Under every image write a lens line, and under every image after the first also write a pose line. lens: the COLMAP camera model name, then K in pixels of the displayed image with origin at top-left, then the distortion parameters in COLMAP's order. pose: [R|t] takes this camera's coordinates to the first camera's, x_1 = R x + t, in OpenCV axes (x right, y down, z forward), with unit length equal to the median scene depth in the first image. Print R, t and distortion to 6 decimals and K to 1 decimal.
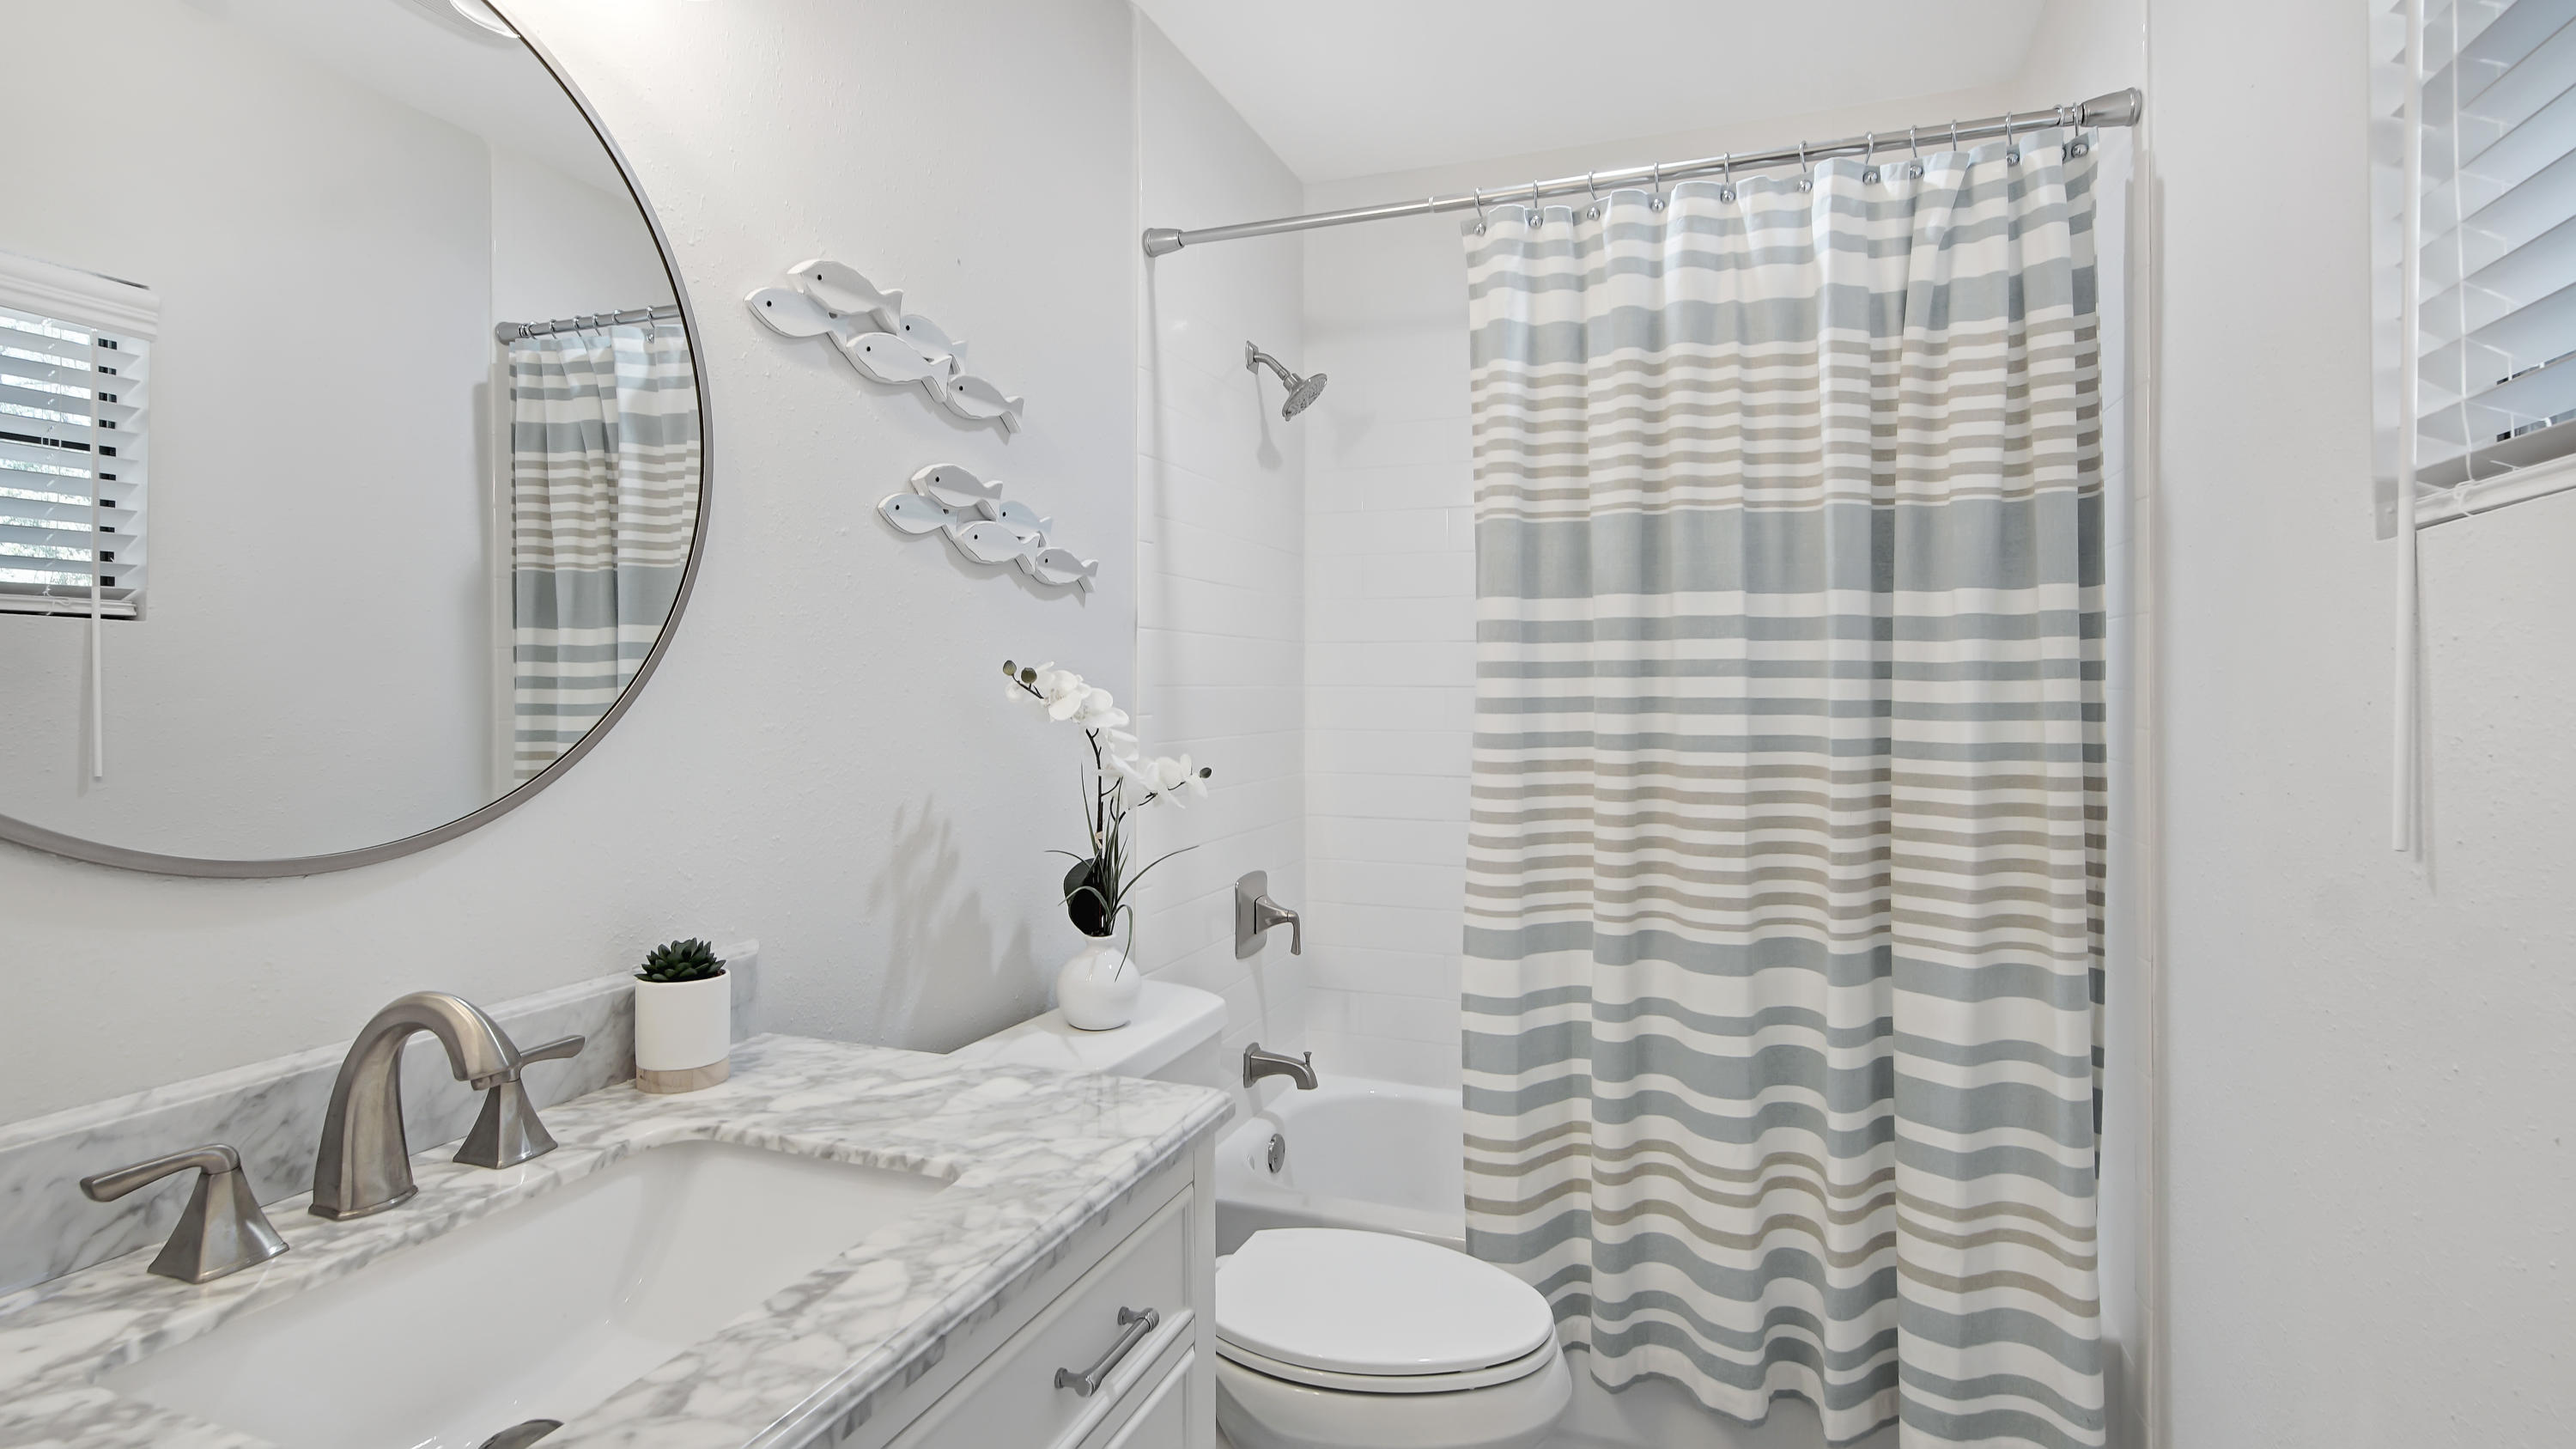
lens RADIAL K [[1233.9, 0, 1276.3], [0, 1233.9, 682.4], [0, 0, 1]] dist [-0.004758, -0.000546]
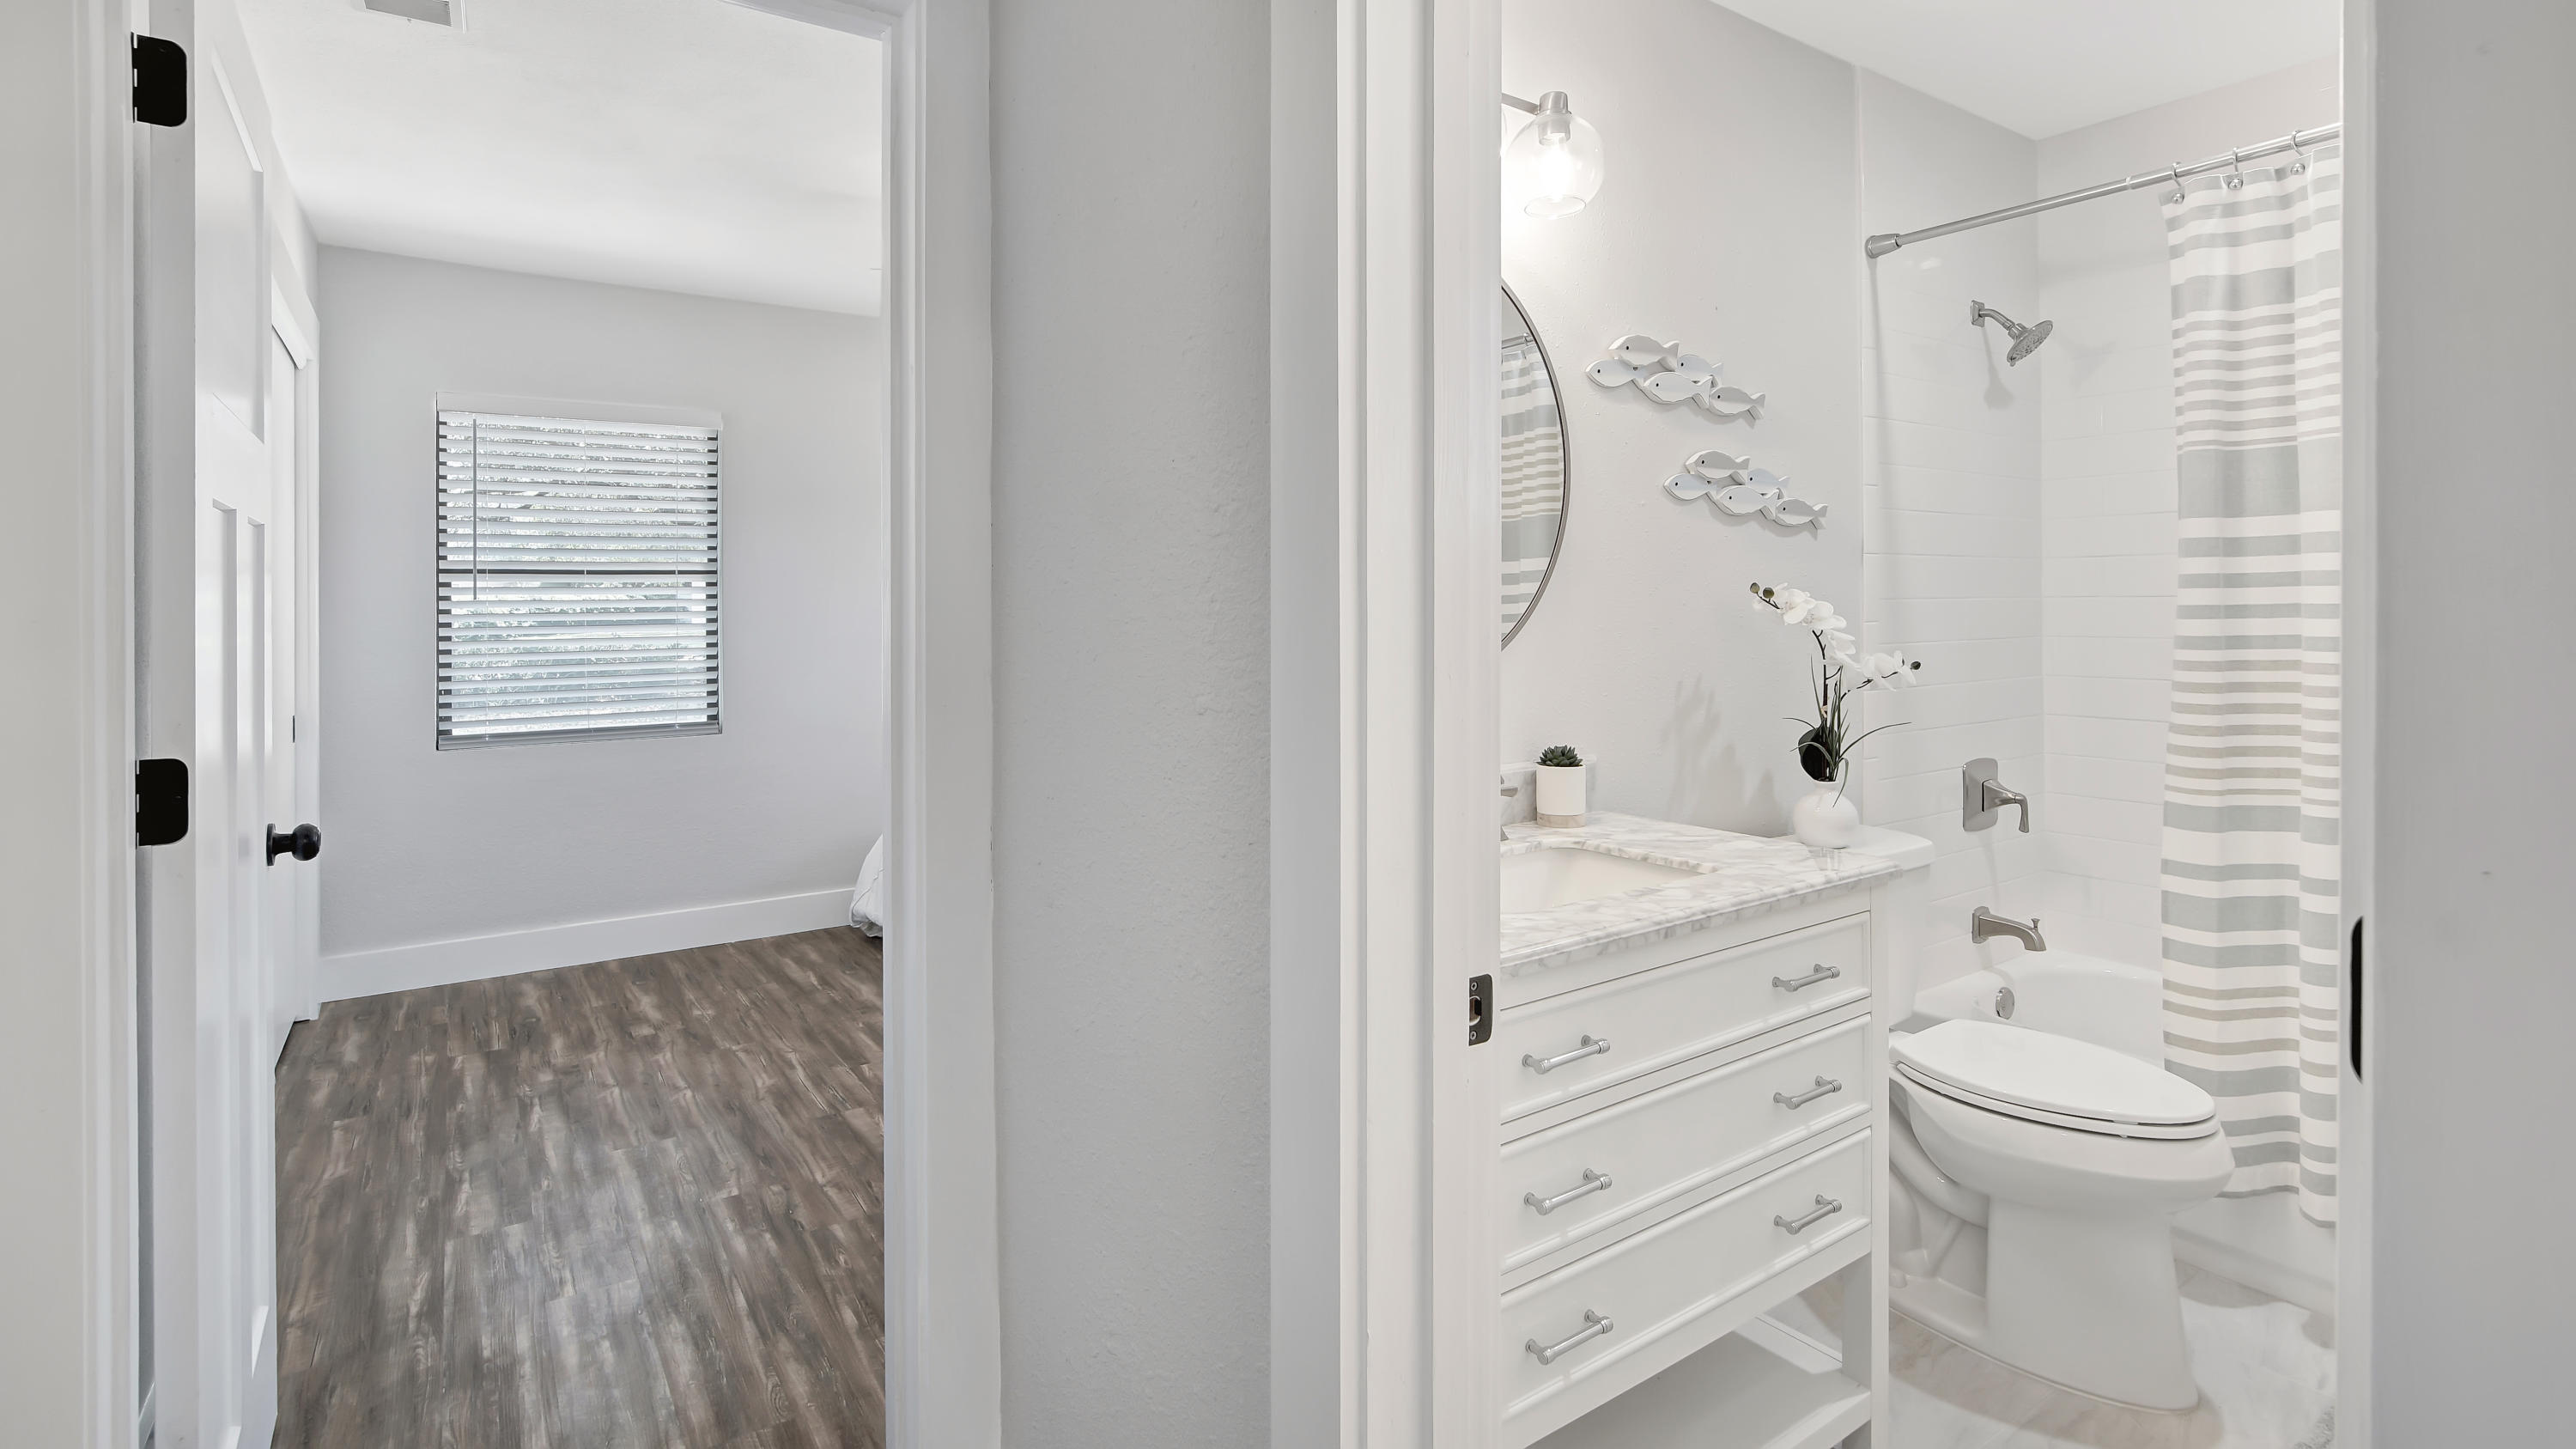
lens RADIAL K [[1228.2, 0, 1285.3], [0, 1228.2, 624.8], [0, 0, 1]] dist [-0.017113, -0.000402]
pose [[0.826787, -0.001488, -0.562514, 0.127423], [0.013776, 0.999750, 0.017603, -0.001265], [0.562347, -0.022303, 0.826601, -0.465676]]
